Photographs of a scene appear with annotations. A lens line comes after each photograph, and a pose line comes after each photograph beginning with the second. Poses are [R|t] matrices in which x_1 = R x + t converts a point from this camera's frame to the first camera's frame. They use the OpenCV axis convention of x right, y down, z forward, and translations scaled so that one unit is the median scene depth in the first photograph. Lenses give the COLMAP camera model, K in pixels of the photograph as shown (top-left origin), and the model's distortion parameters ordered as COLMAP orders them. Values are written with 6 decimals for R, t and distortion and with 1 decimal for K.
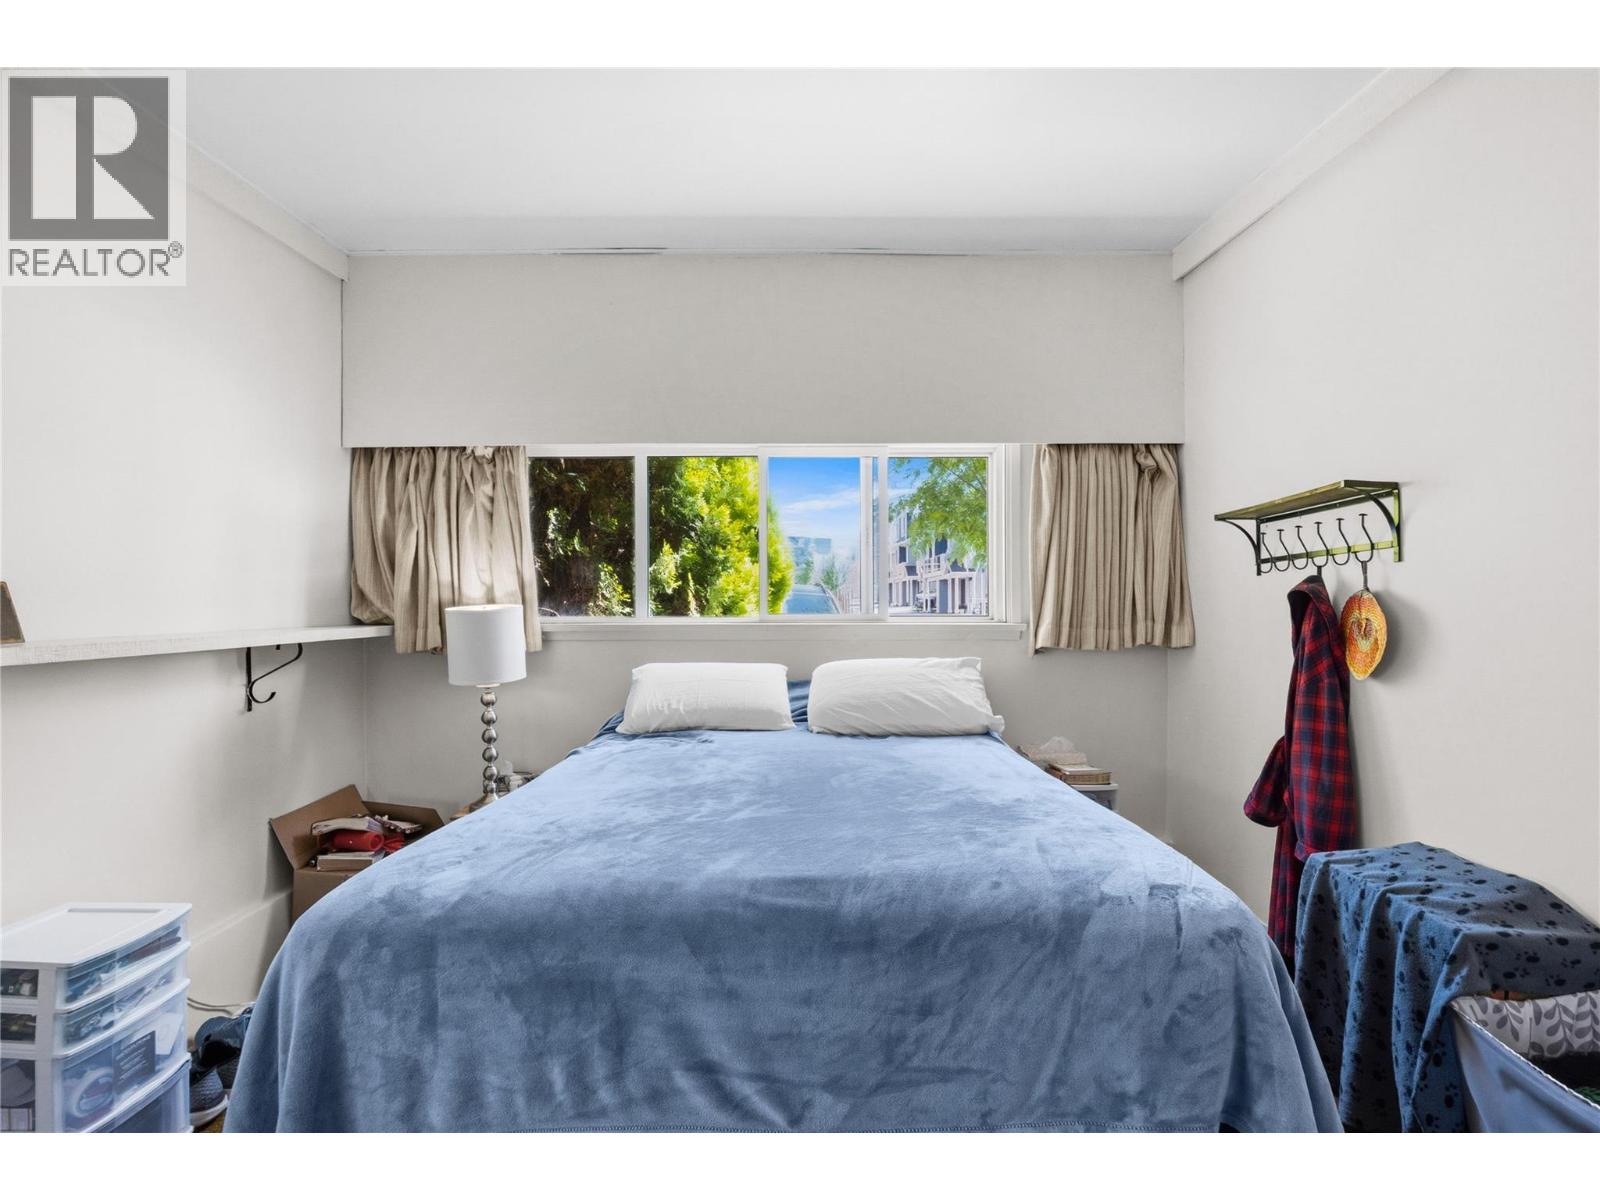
lens RADIAL K [[719.1, 0, 798.6], [0, 719.1, 614.5], [0, 0, 1]] dist [-0.009111, -0.000091]
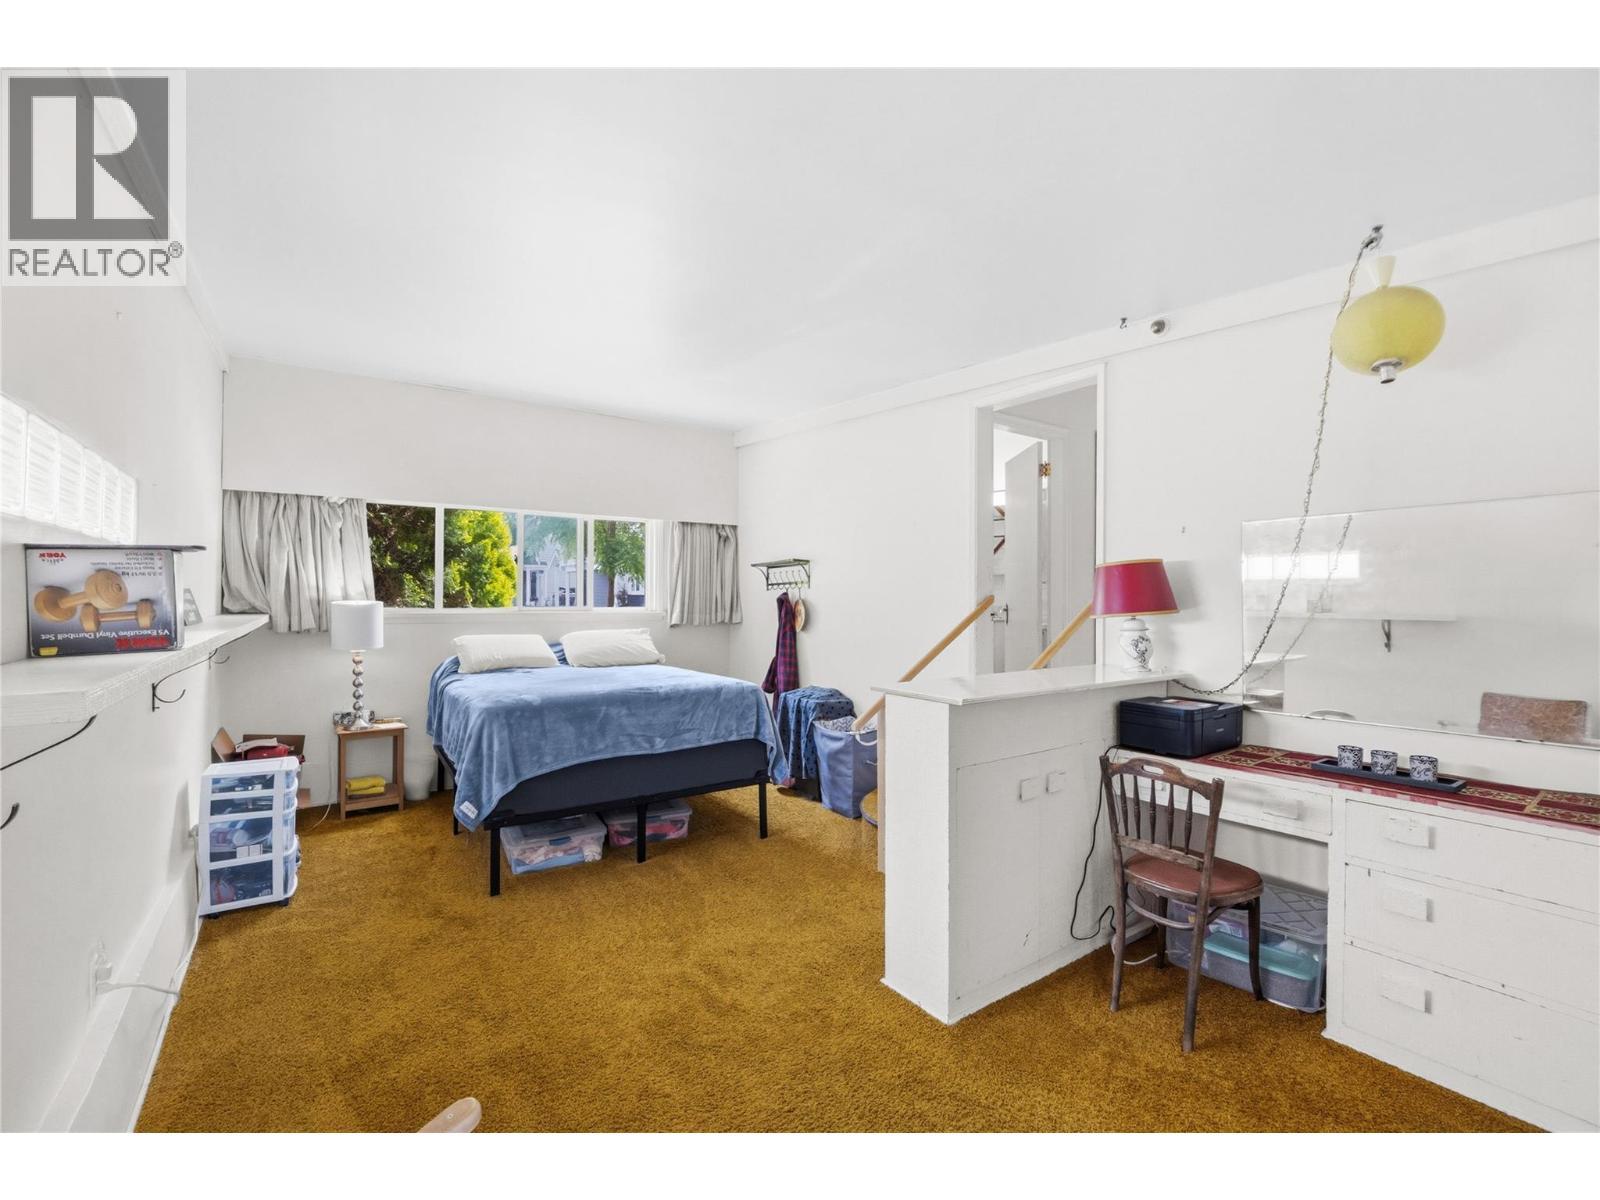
lens RADIAL K [[719.1, 0, 801.5], [0, 719.1, 604.6], [0, 0, 1]] dist [-0.009111, -0.000091]
pose [[0.825740, 0.003240, 0.564041, -0.553871], [-0.001727, 0.999993, -0.003216, -0.001497], [-0.564048, 0.001681, 0.825741, -0.940169]]
